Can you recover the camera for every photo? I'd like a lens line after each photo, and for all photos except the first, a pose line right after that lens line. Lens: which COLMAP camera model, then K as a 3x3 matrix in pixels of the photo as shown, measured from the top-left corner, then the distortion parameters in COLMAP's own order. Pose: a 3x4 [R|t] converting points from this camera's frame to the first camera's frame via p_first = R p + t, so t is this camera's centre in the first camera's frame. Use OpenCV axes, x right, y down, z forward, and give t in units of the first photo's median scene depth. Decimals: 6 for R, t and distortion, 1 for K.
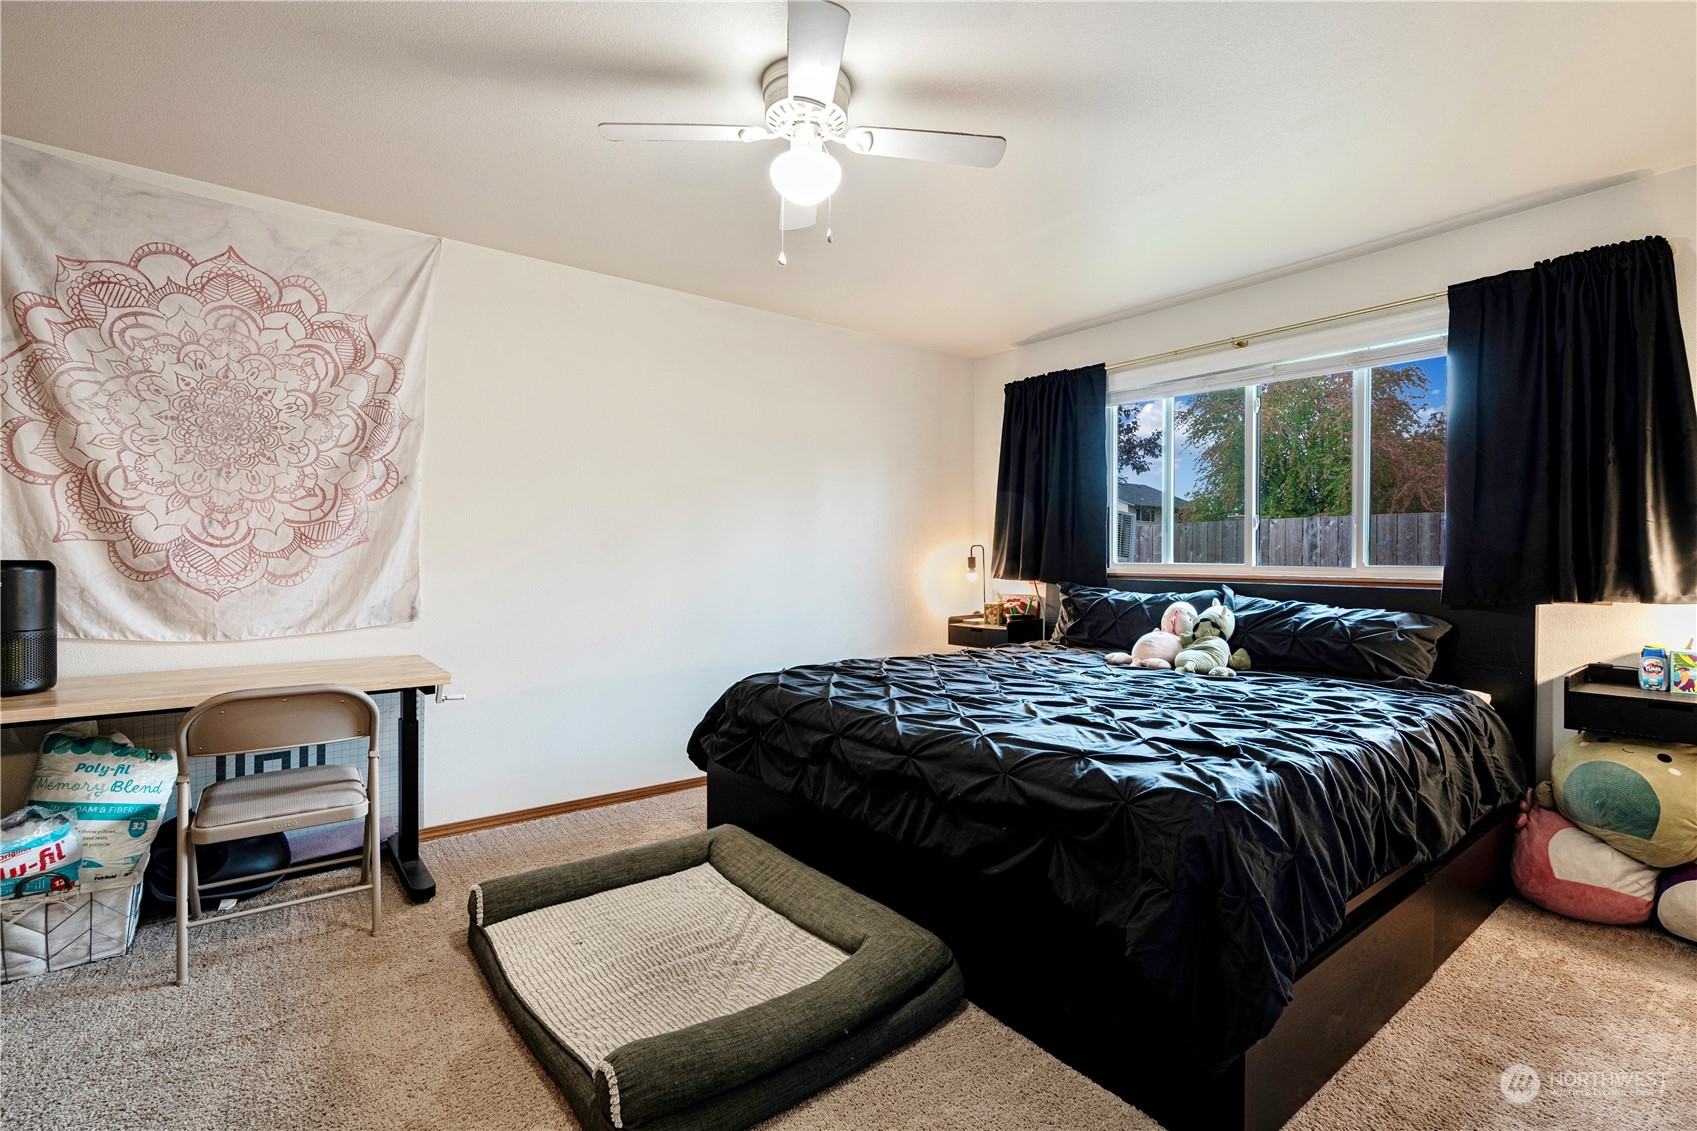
lens RADIAL K [[762.9, 0, 856.4], [0, 762.9, 564.1], [0, 0, 1]] dist [-0.004352, 0.000227]
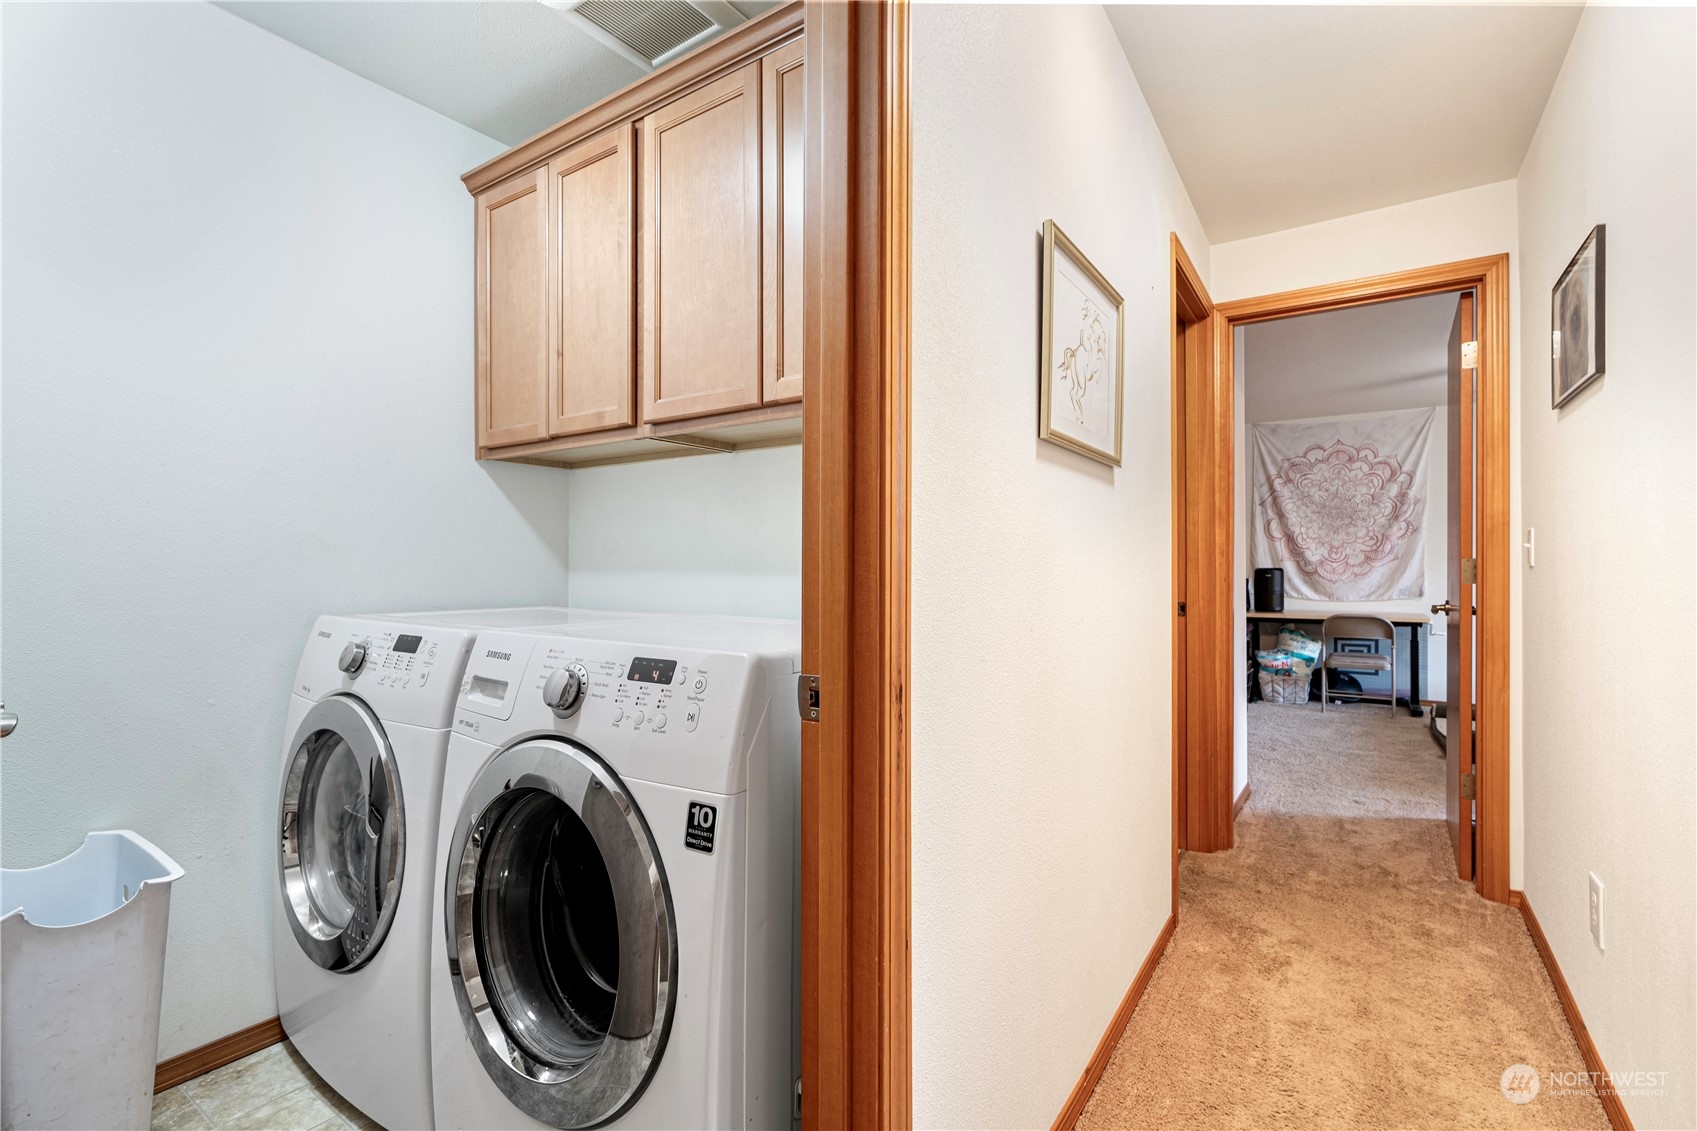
lens RADIAL K [[762.9, 0, 837.9], [0, 762.9, 561.0], [0, 0, 1]] dist [-0.004352, 0.000227]
pose [[0.293785, -0.011320, -0.955805, 1.015777], [-0.004433, 0.999903, -0.013205, 0.011917], [0.955861, 0.008116, 0.293706, -1.225380]]
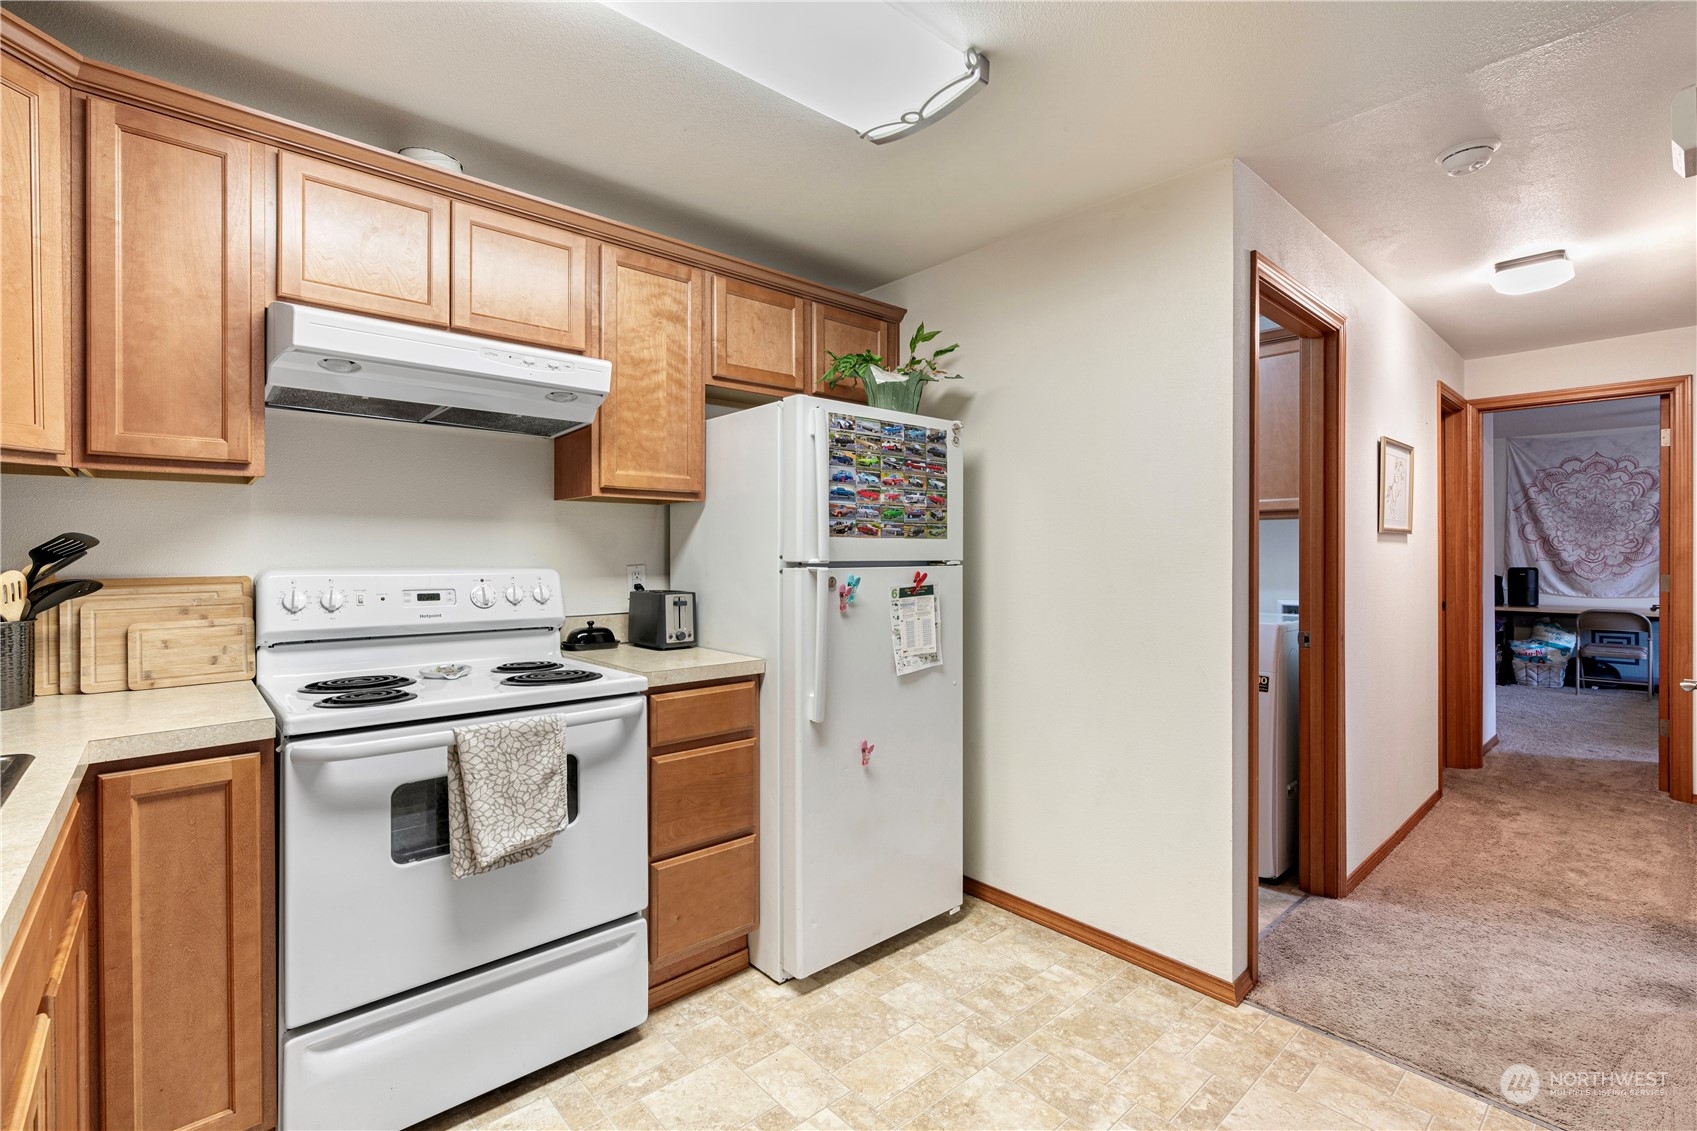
lens RADIAL K [[762.9, 0, 836.4], [0, 762.9, 551.4], [0, 0, 1]] dist [-0.004352, 0.000227]
pose [[0.065485, -0.005324, -0.997839, 1.663861], [-0.002033, 0.999983, -0.005469, -0.041687], [0.997851, 0.002387, 0.065473, -1.840896]]
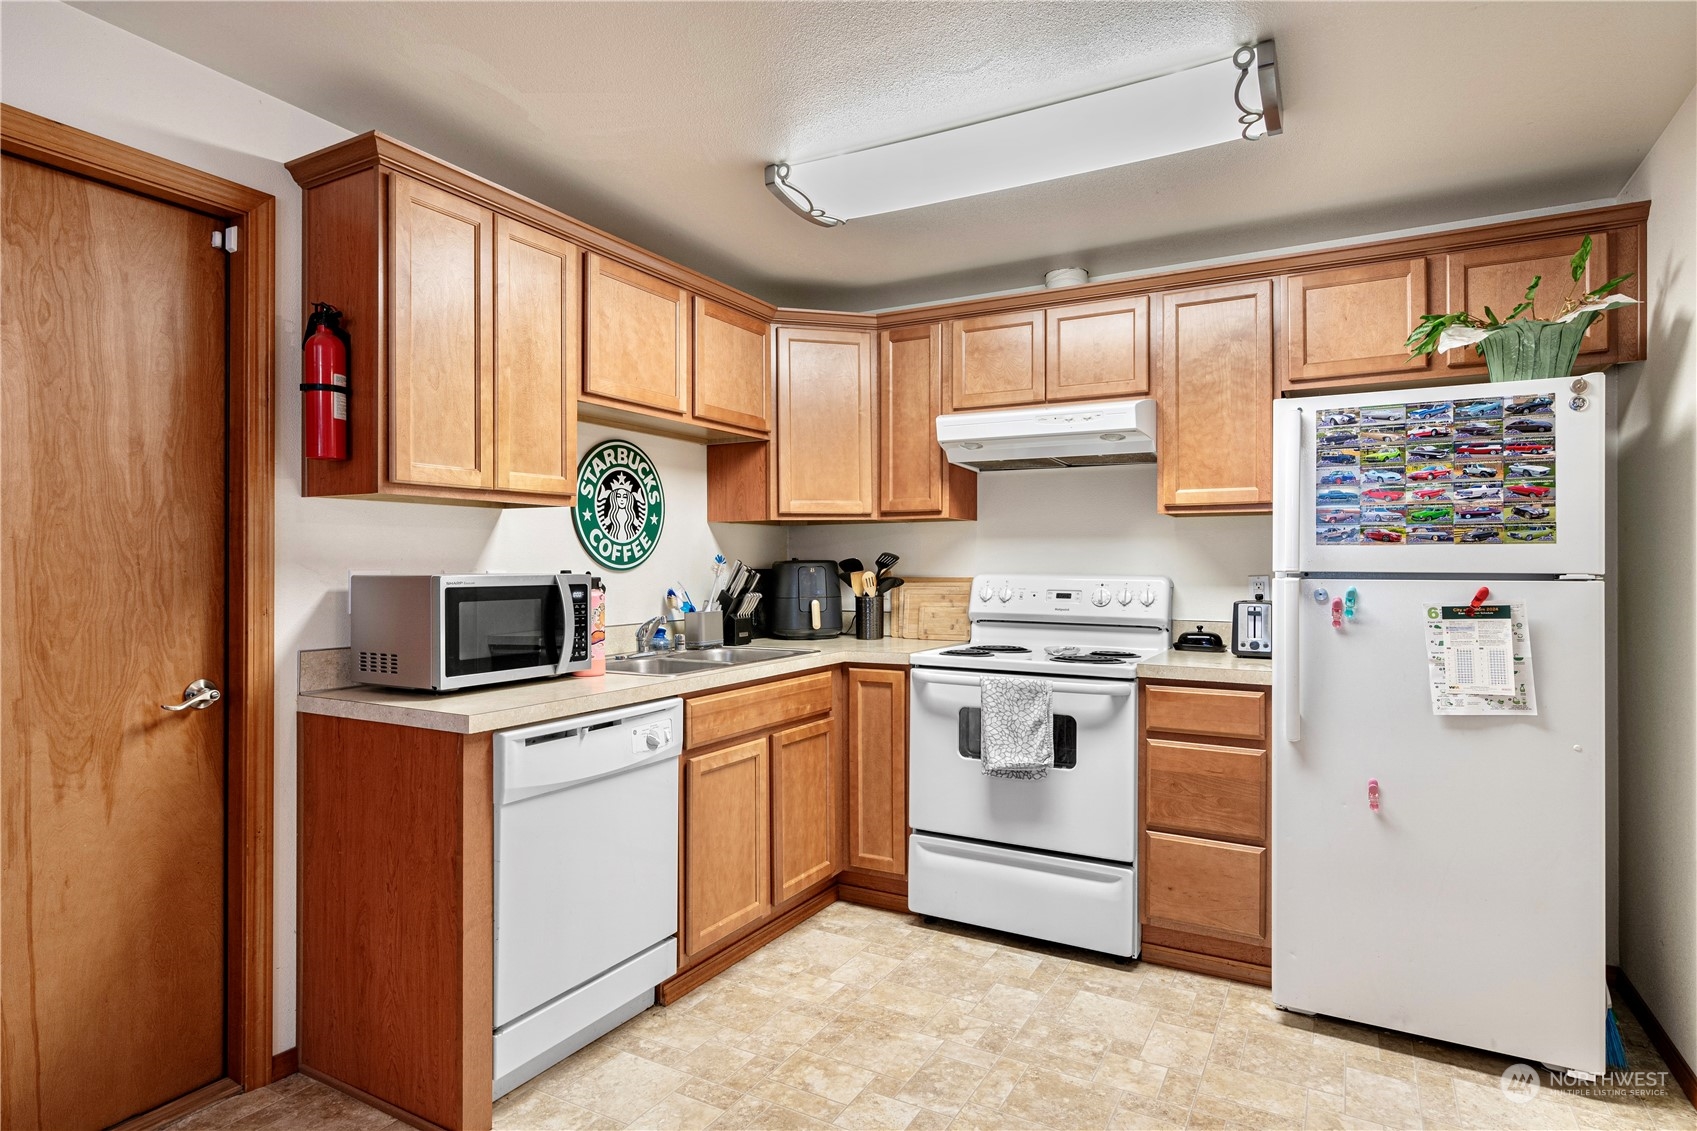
lens RADIAL K [[895.5, 0, 855.2], [0, 895.5, 558.4], [0, 0, 1]] dist [-0.011070, 0.004563]
pose [[-0.920478, -0.010368, -0.390658, 1.611732], [-0.007871, 0.999937, -0.007993, -0.037989], [0.390716, -0.004282, -0.920501, -1.161591]]
